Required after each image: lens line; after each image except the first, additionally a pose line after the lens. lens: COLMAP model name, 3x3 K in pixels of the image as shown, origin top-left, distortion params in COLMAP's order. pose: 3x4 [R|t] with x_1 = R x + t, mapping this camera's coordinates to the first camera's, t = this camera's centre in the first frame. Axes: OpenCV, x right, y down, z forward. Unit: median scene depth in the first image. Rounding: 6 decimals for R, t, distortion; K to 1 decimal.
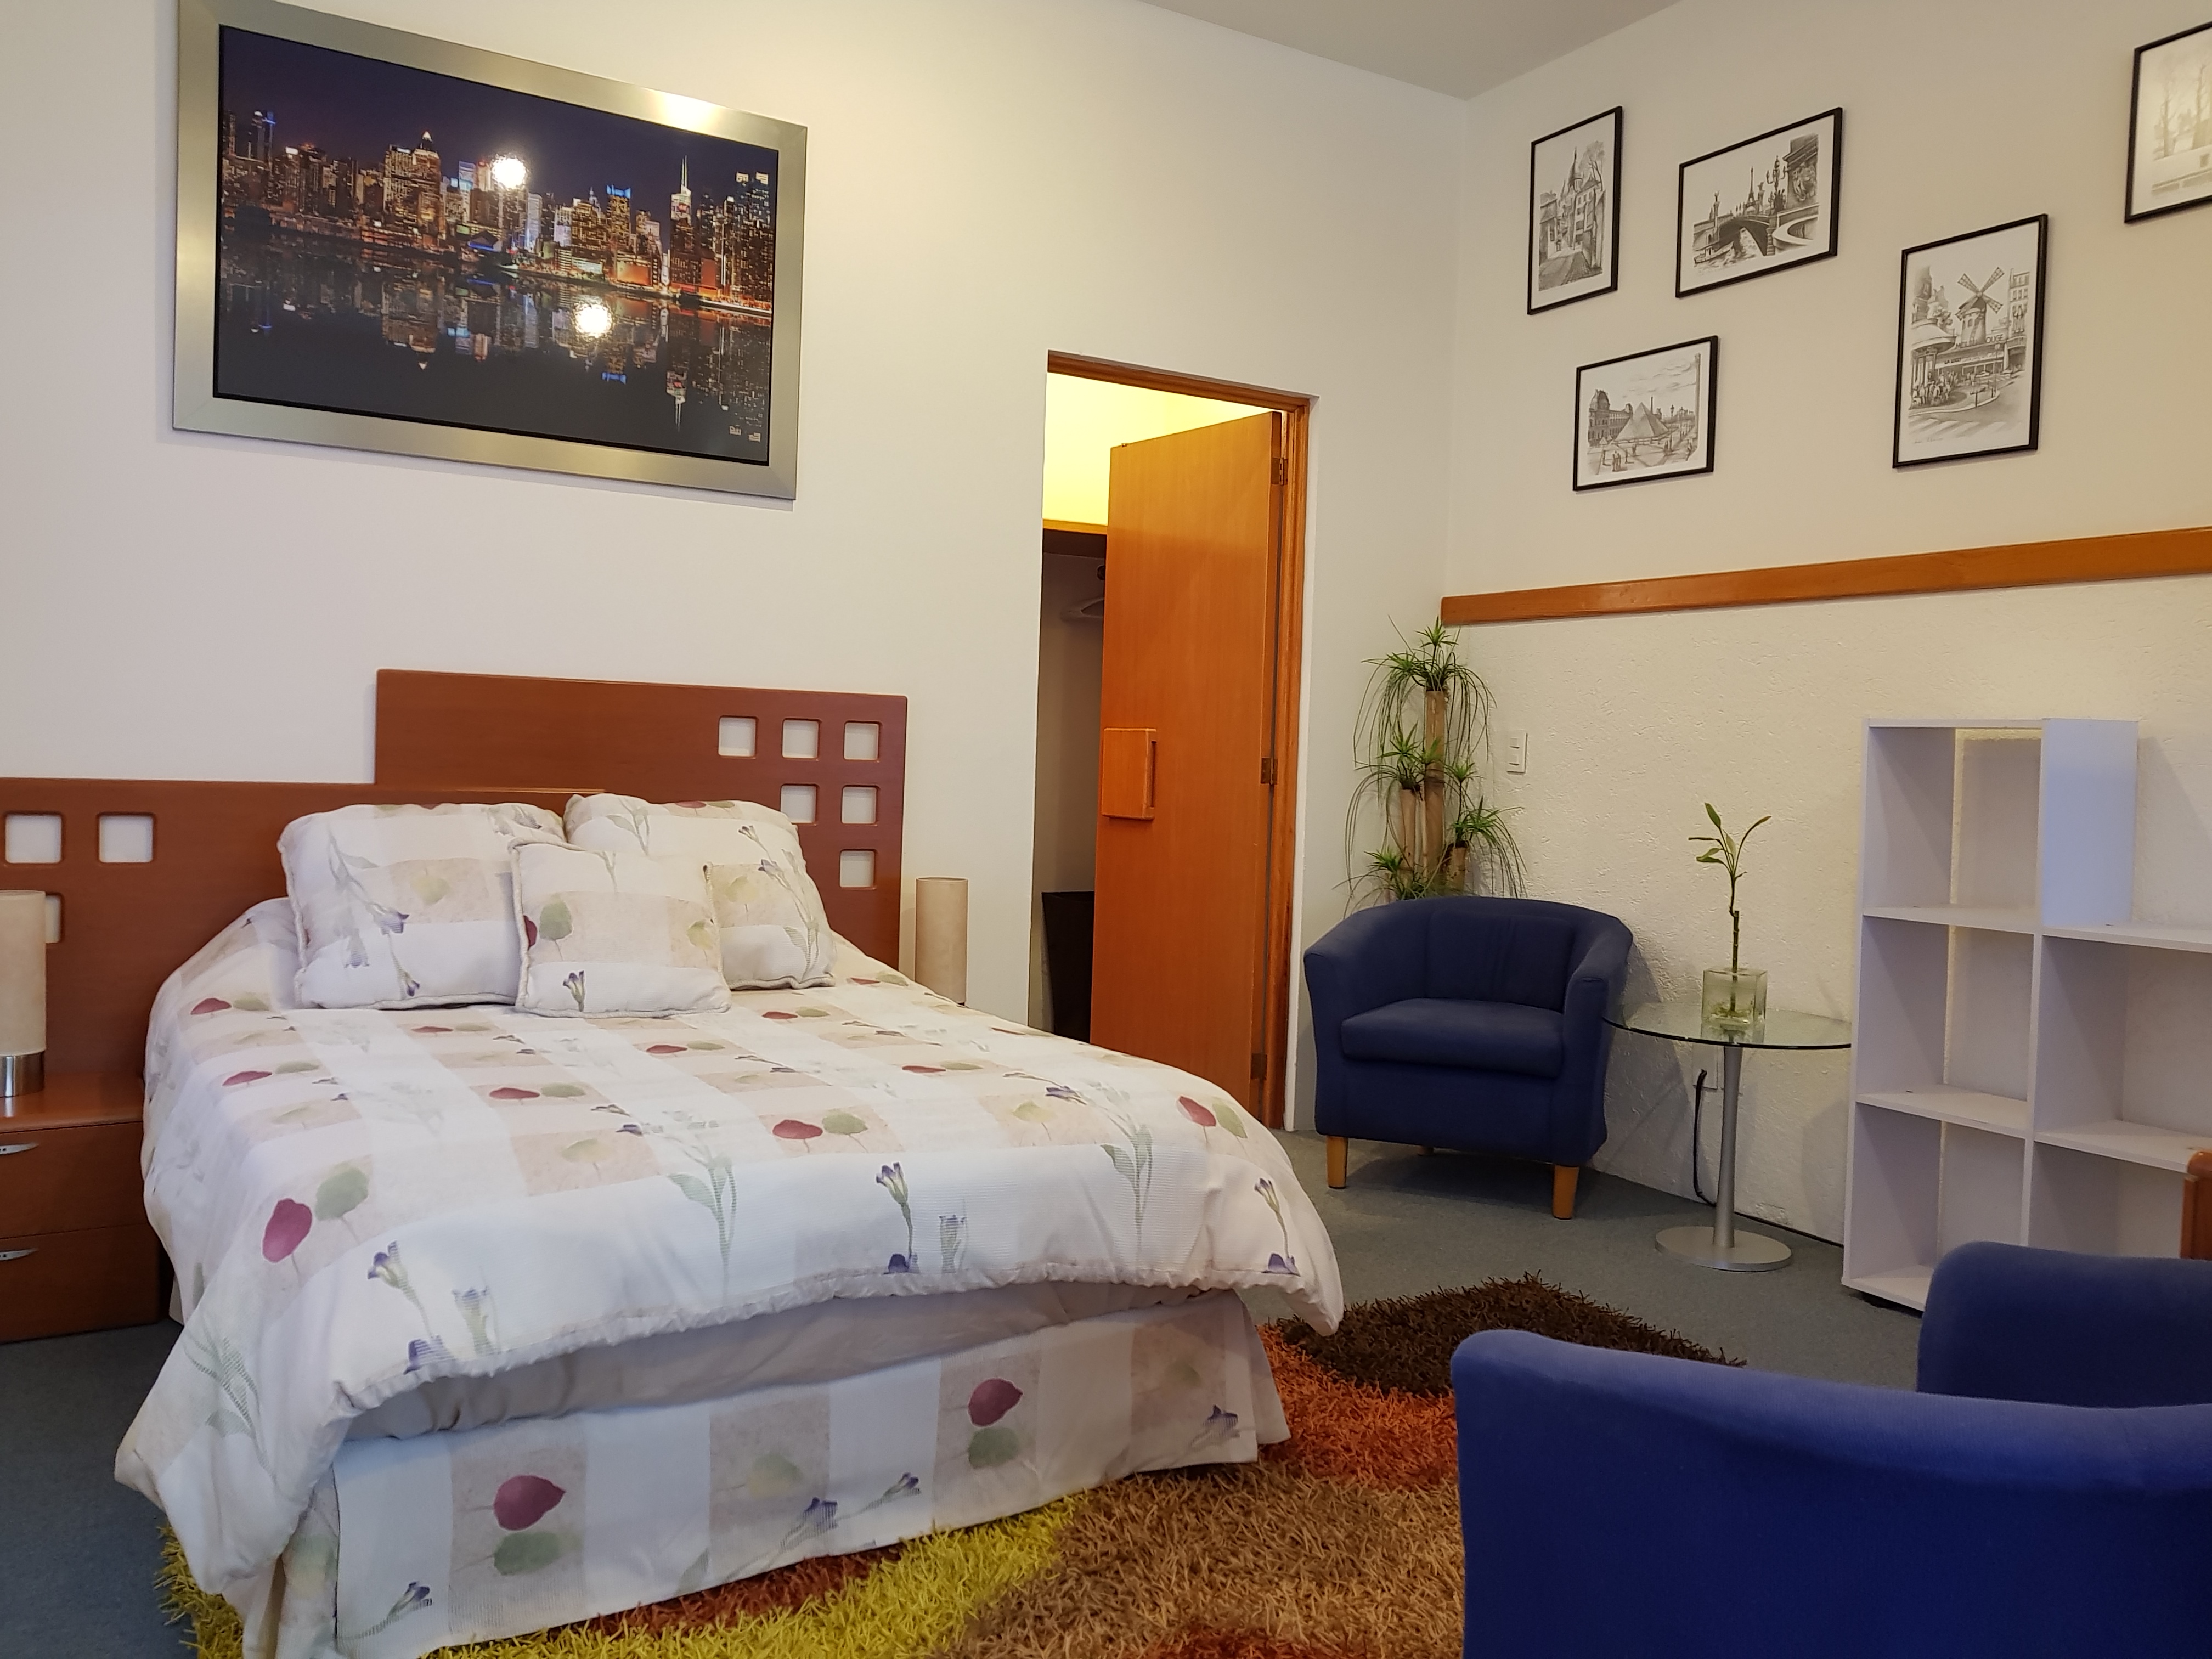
lens RADIAL K [[1712.4, 0, 1108.3], [0, 1712.4, 833.4], [0, 0, 1]] dist [0.000507, 0.003349]
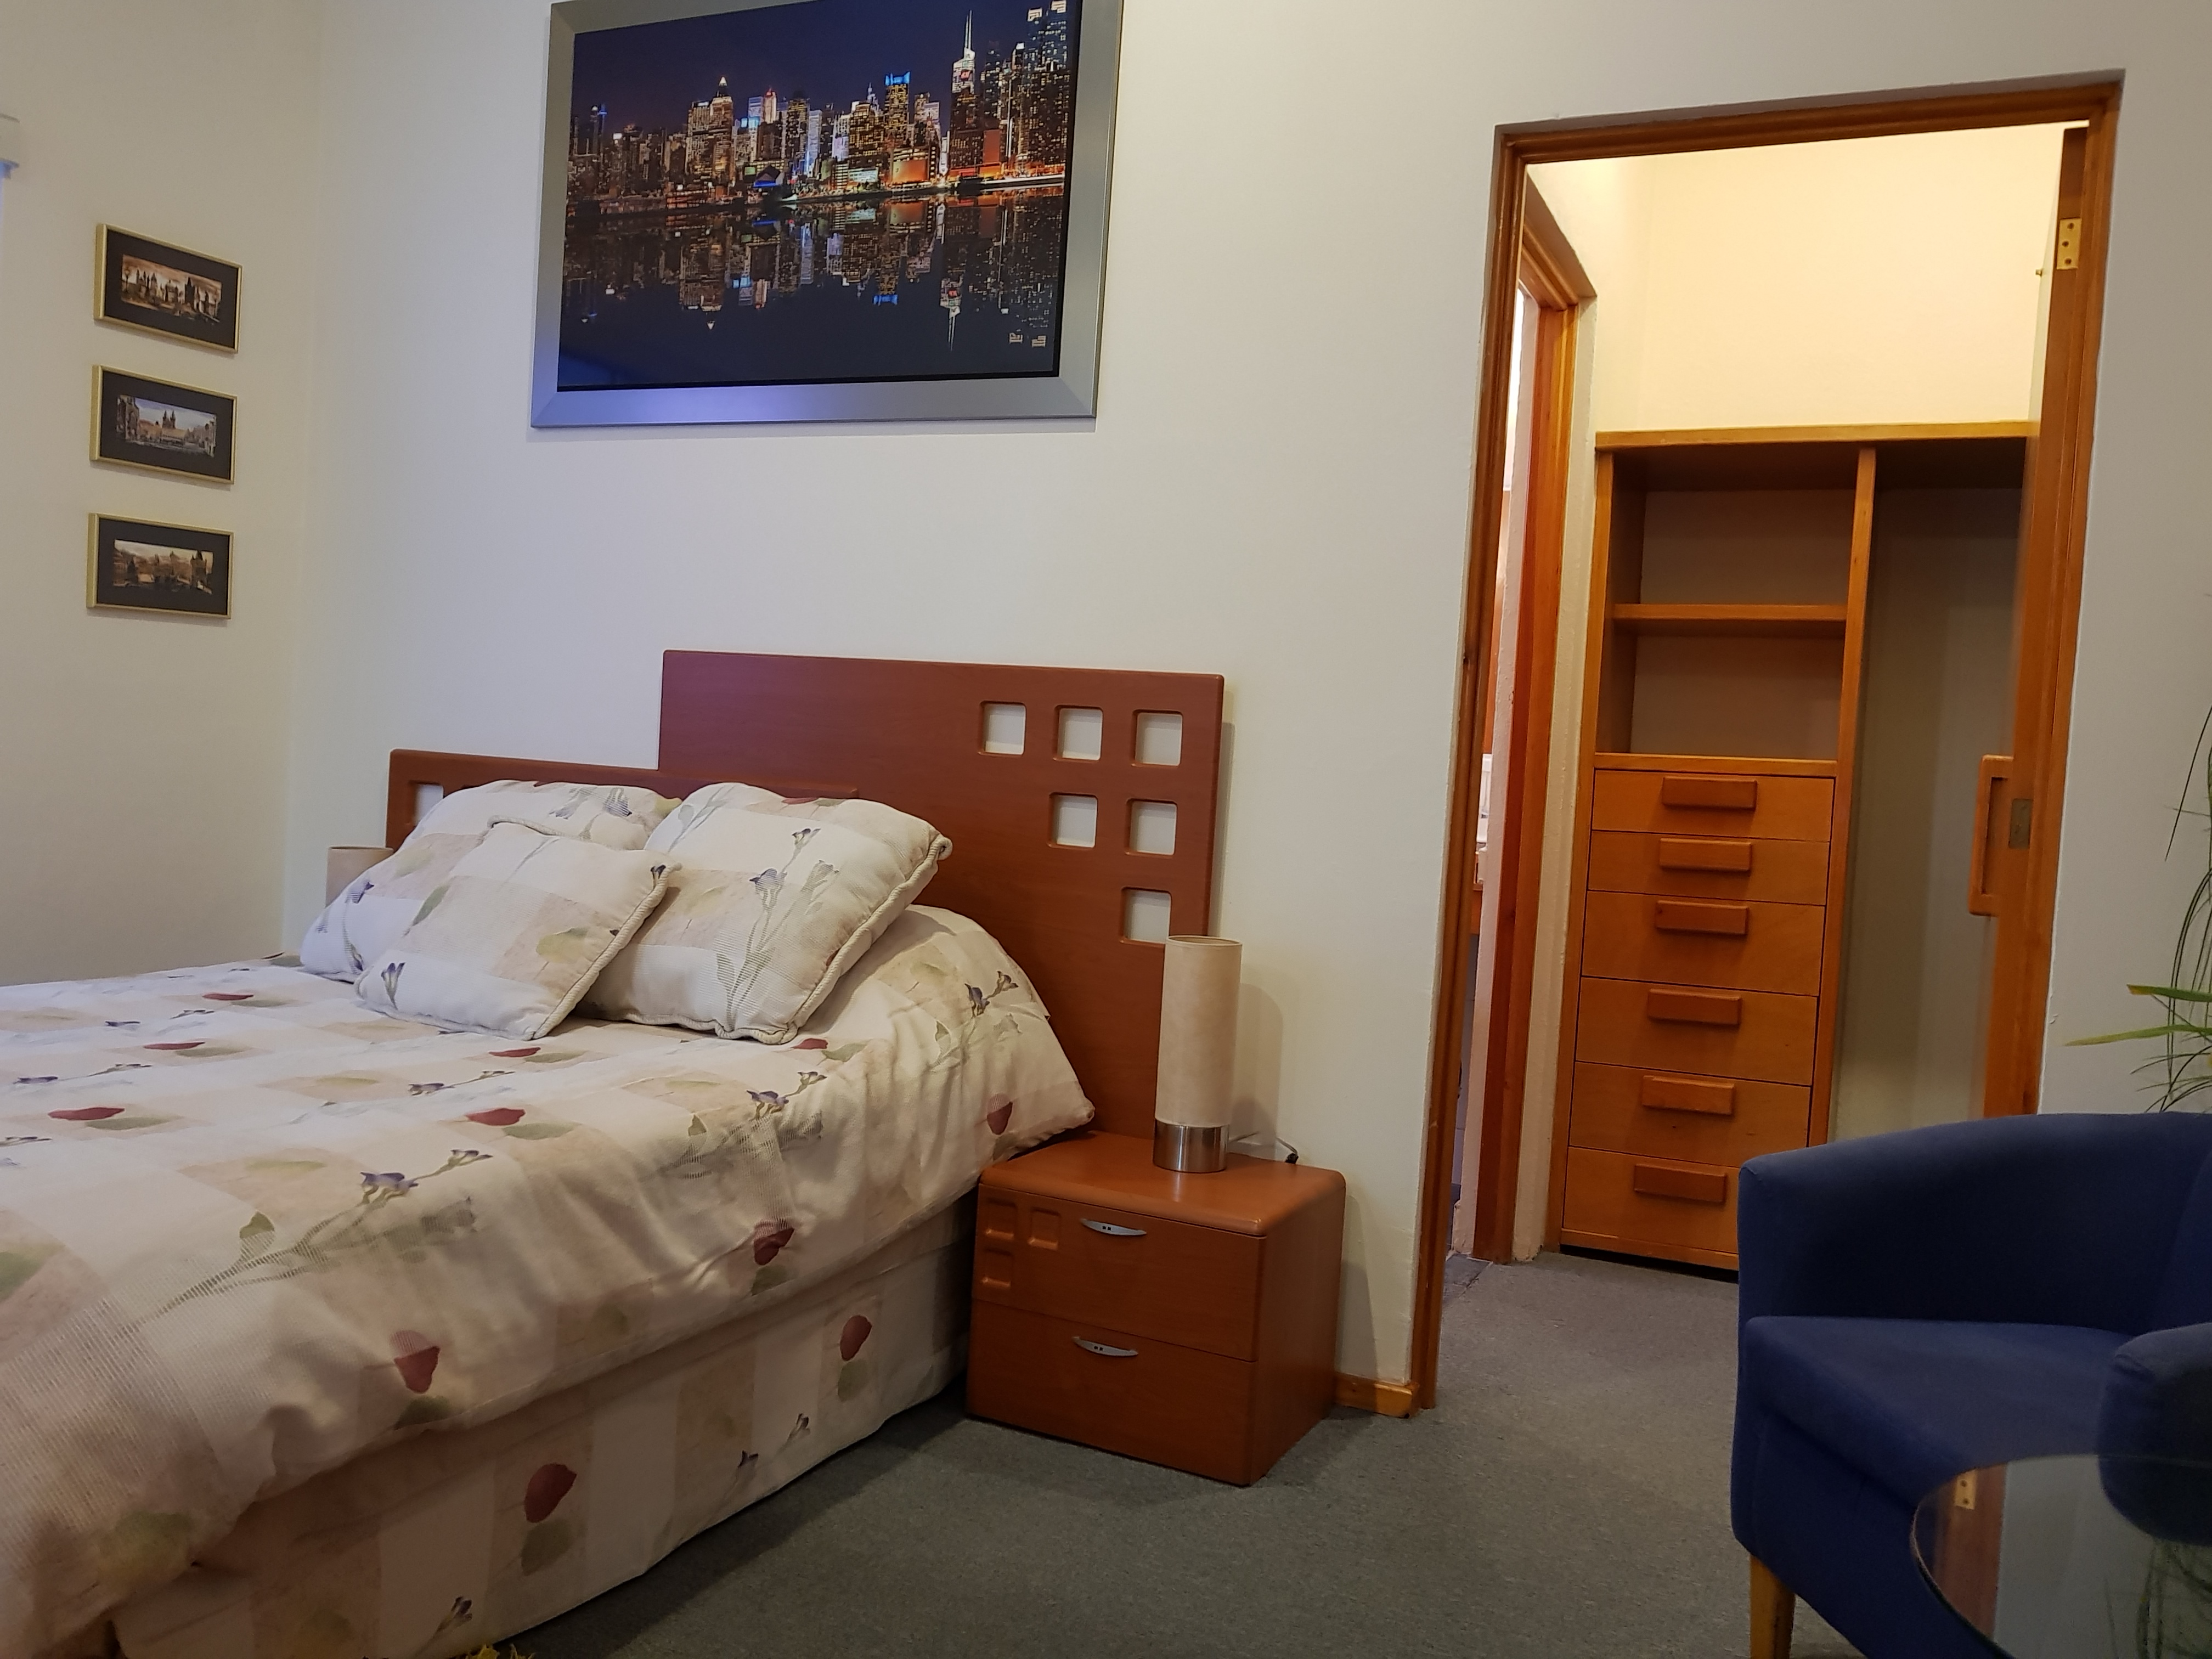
lens RADIAL K [[1712.4, 0, 1108.9], [0, 1712.4, 817.0], [0, 0, 1]] dist [0.000507, 0.003349]
pose [[0.562492, 0.030584, -0.826237, 0.483654], [-0.088882, 0.995761, -0.023650, -0.002896], [0.822011, 0.086740, 0.562827, 0.648704]]
